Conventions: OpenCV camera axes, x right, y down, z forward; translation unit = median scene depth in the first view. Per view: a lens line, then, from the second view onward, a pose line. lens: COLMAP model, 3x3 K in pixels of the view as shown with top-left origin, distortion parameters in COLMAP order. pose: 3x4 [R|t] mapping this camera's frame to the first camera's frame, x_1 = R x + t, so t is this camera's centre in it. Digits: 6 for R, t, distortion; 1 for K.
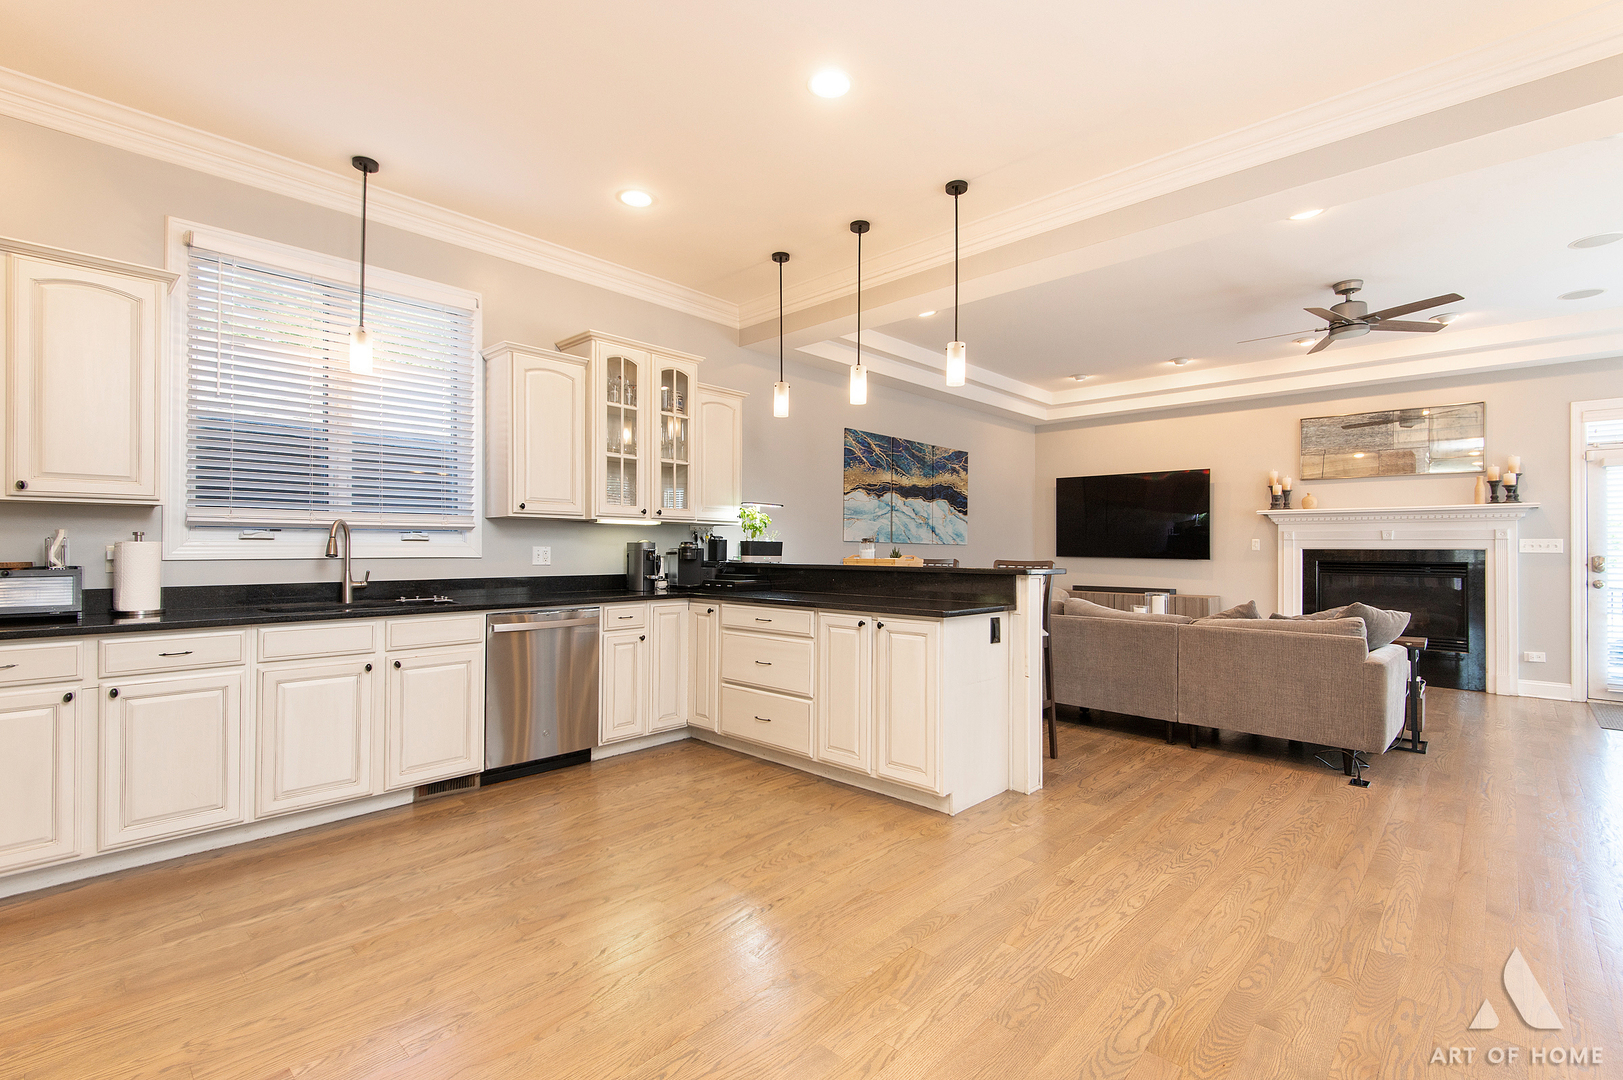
lens RADIAL K [[727.6, 0, 805.6], [0, 727.6, 543.6], [0, 0, 1]] dist [0.023931, -0.013459]
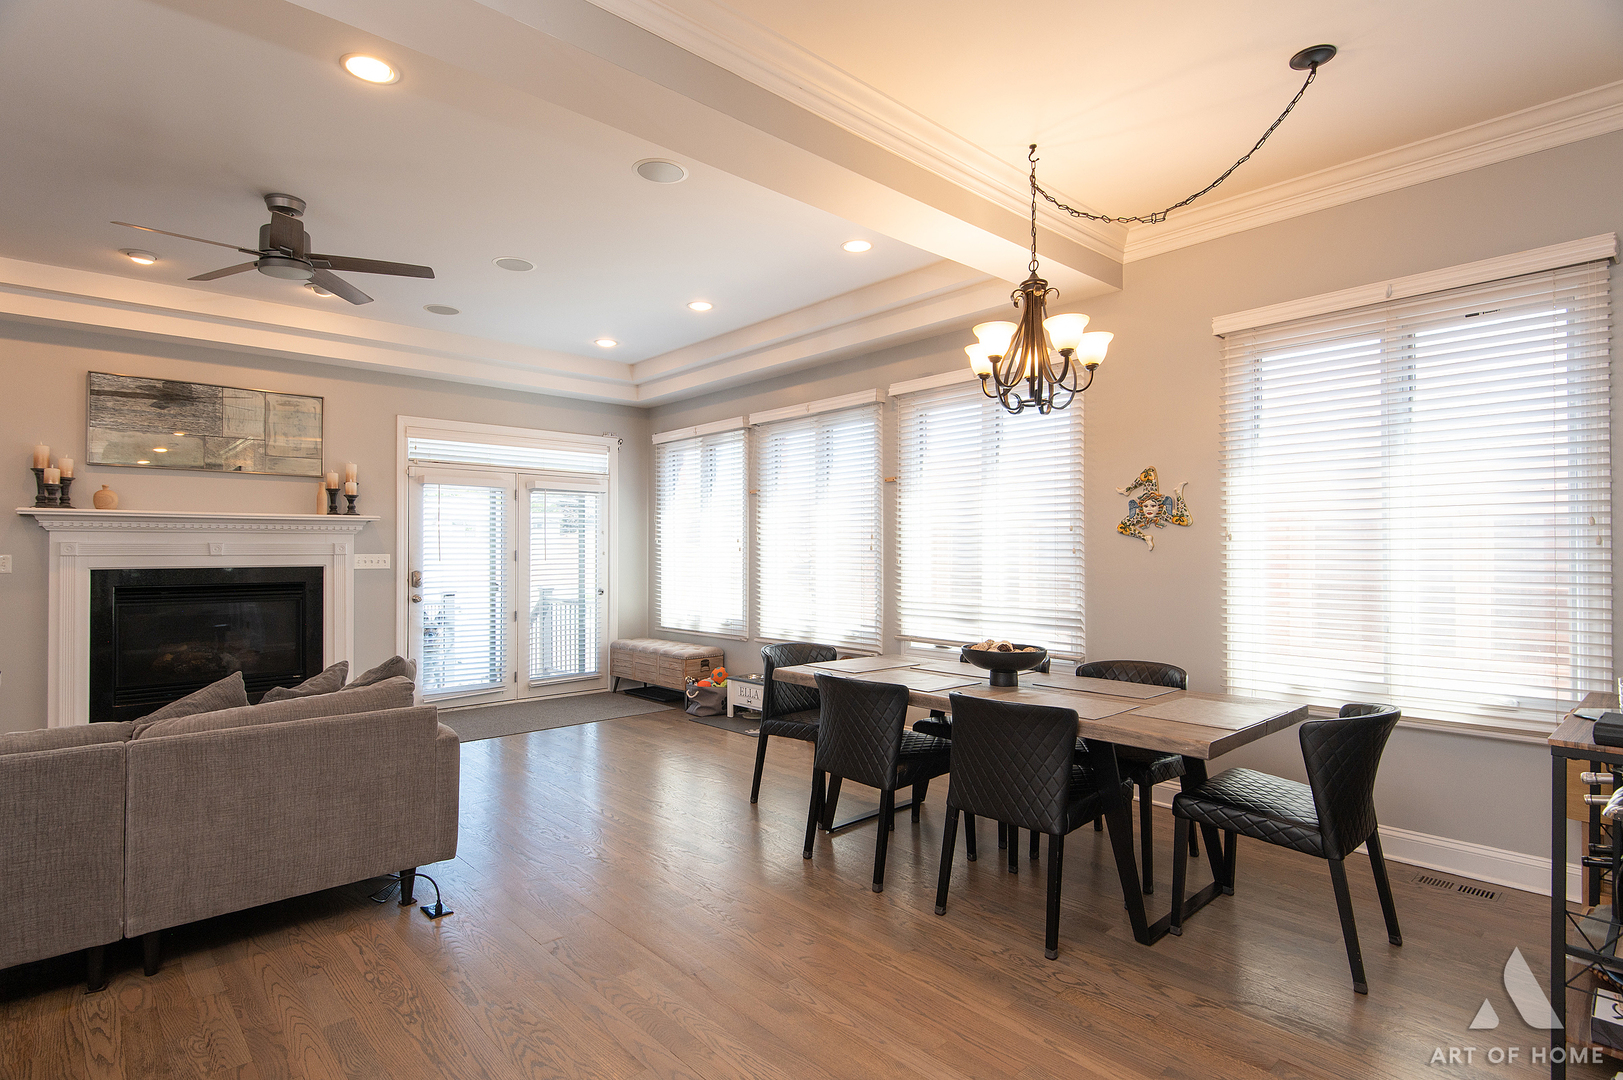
lens RADIAL K [[818.1, 0, 810.6], [0, 818.1, 547.9], [0, 0, 1]] dist [0.020025, -0.014647]
pose [[0.069798, -0.002251, 0.997559, -0.012655], [-0.004800, 0.999985, 0.002592, -0.018240], [-0.997550, -0.004969, 0.069786, 0.335110]]
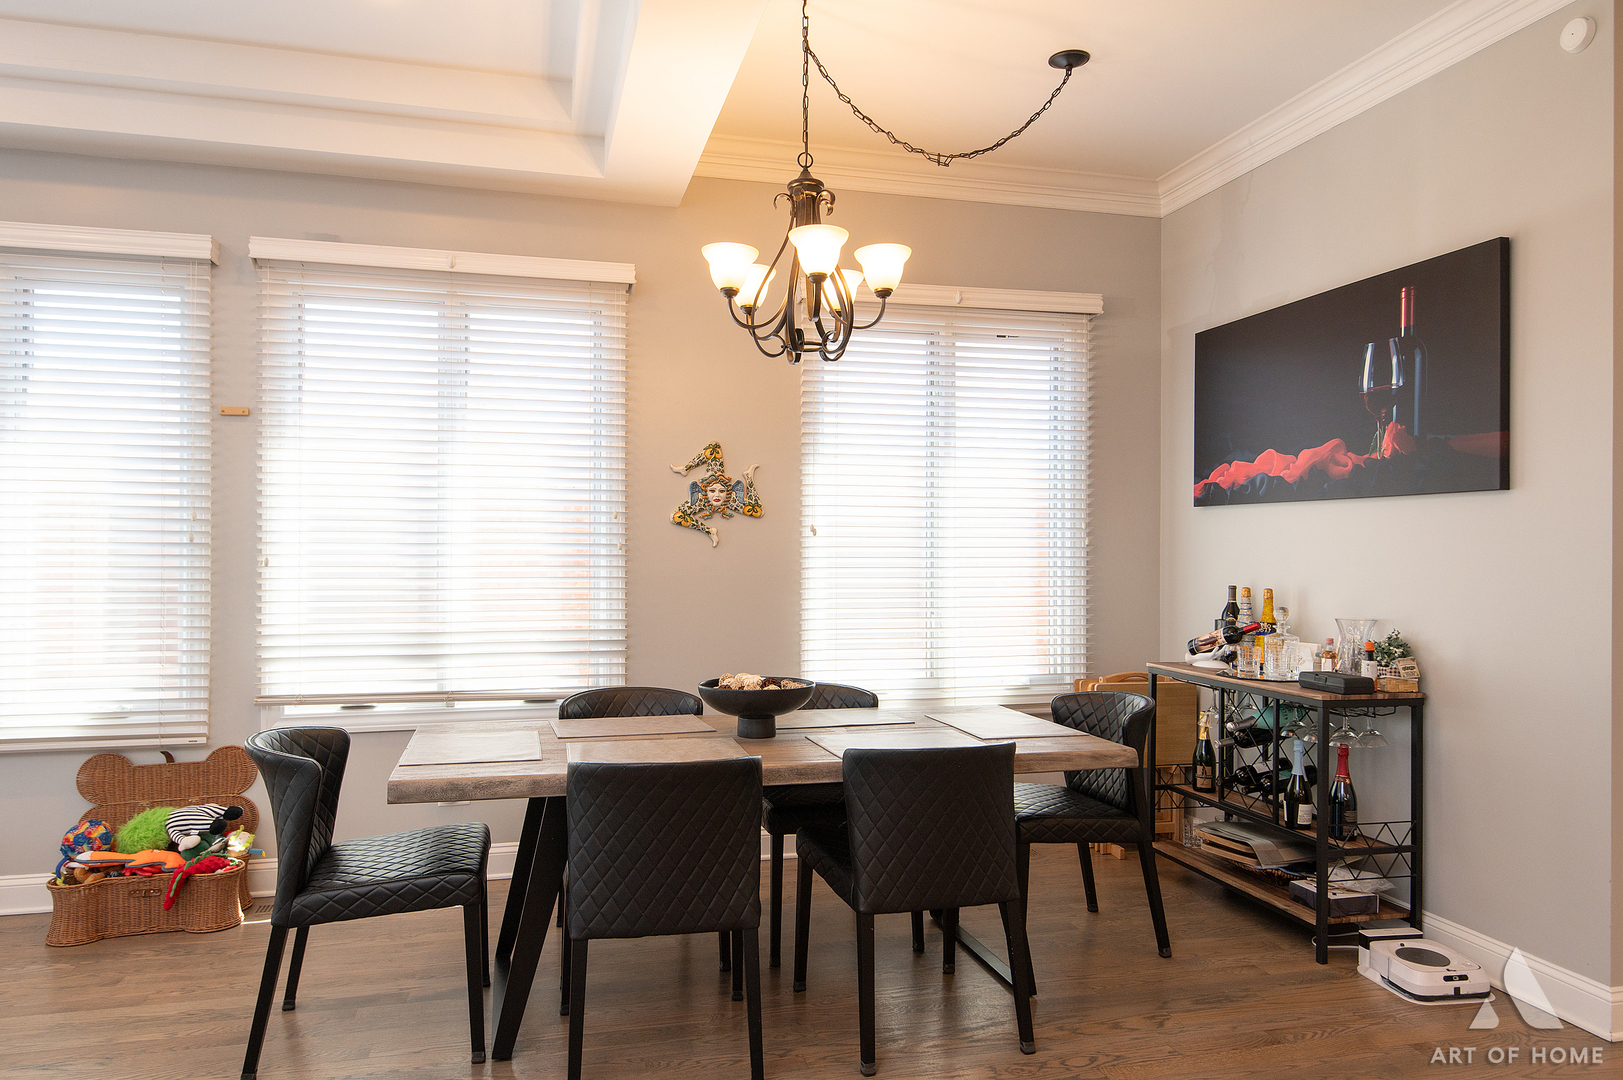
lens RADIAL K [[1044.6, 0, 811.6], [0, 1044.6, 549.1], [0, 0, 1]] dist [0.006650, -0.003605]
pose [[-0.842419, -0.009671, 0.538736, 0.249524], [-0.012457, 0.999921, -0.001528, -0.013947], [-0.538679, -0.007998, -0.842473, 0.640299]]
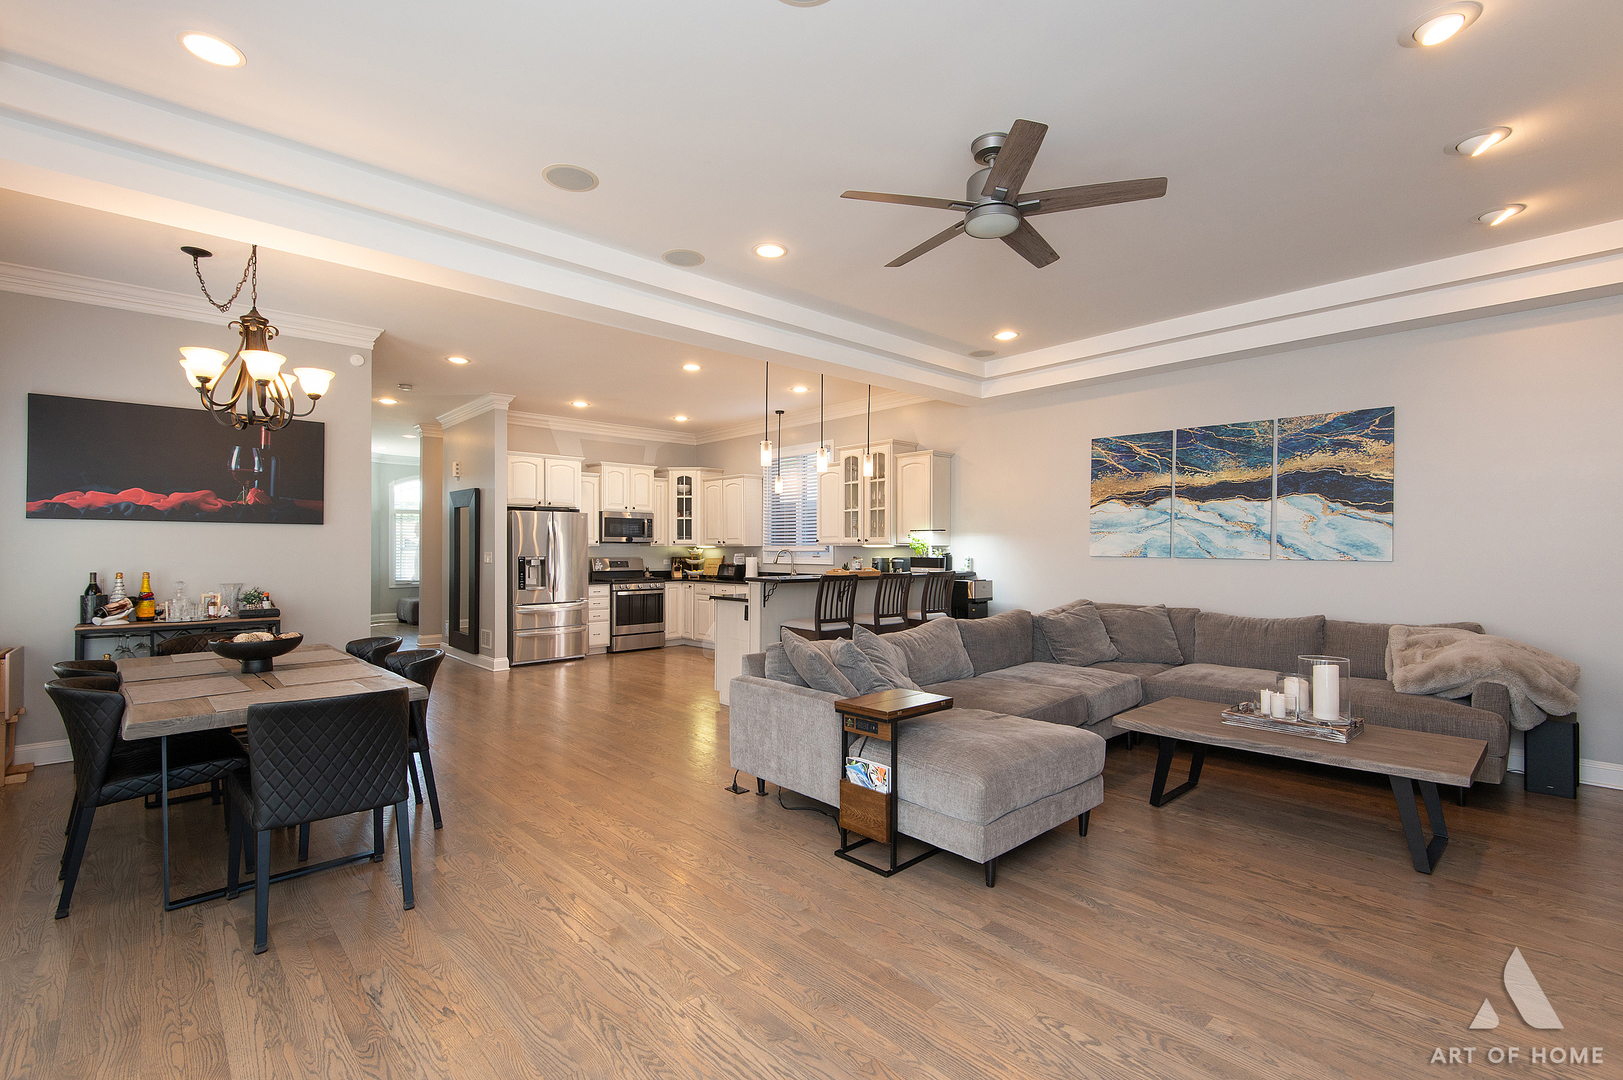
lens RADIAL K [[727.6, 0, 810.7], [0, 727.6, 543.3], [0, 0, 1]] dist [0.023931, -0.013459]
pose [[-0.064150, -0.012347, -0.997864, 1.035690], [0.006168, 0.999899, -0.012768, -0.009992], [0.997921, -0.006974, -0.064068, 0.676813]]
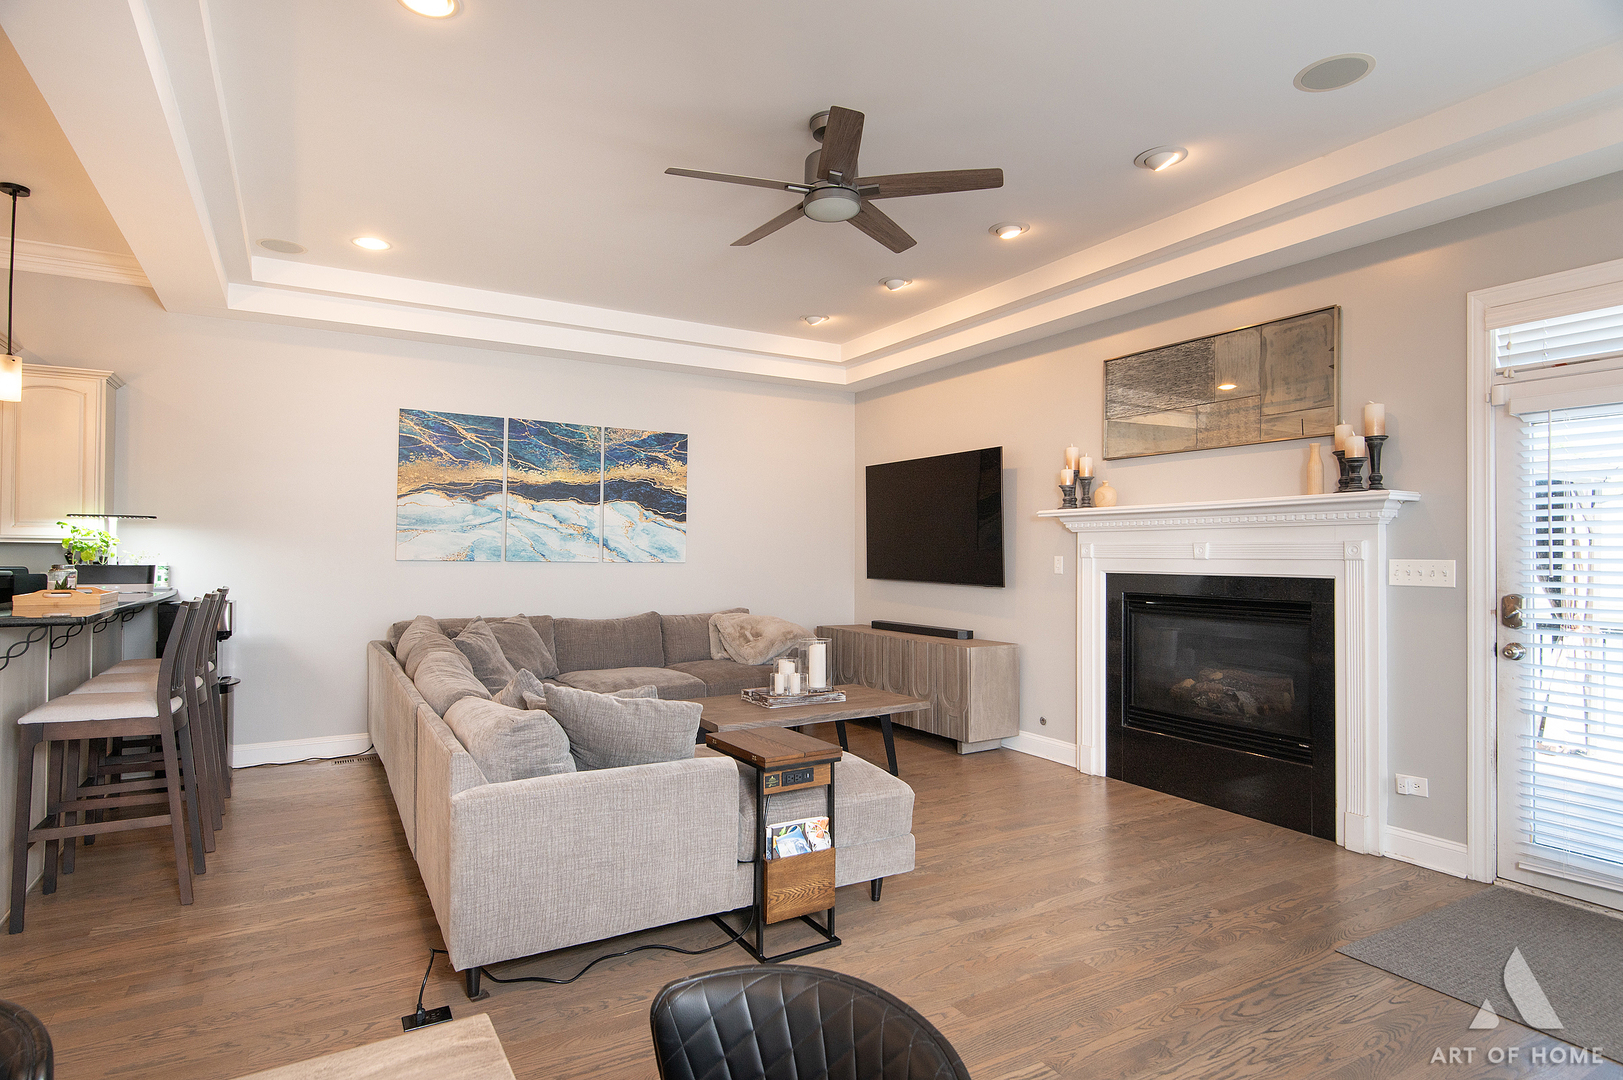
lens RADIAL K [[851.8, 0, 803.1], [0, 851.8, 545.6], [0, 0, 1]] dist [0.013237, -0.008000]
pose [[0.958772, -0.003277, -0.284156, 0.692554], [0.002035, 0.999987, -0.004665, -0.013233], [0.284168, 0.003894, 0.958767, 0.270775]]
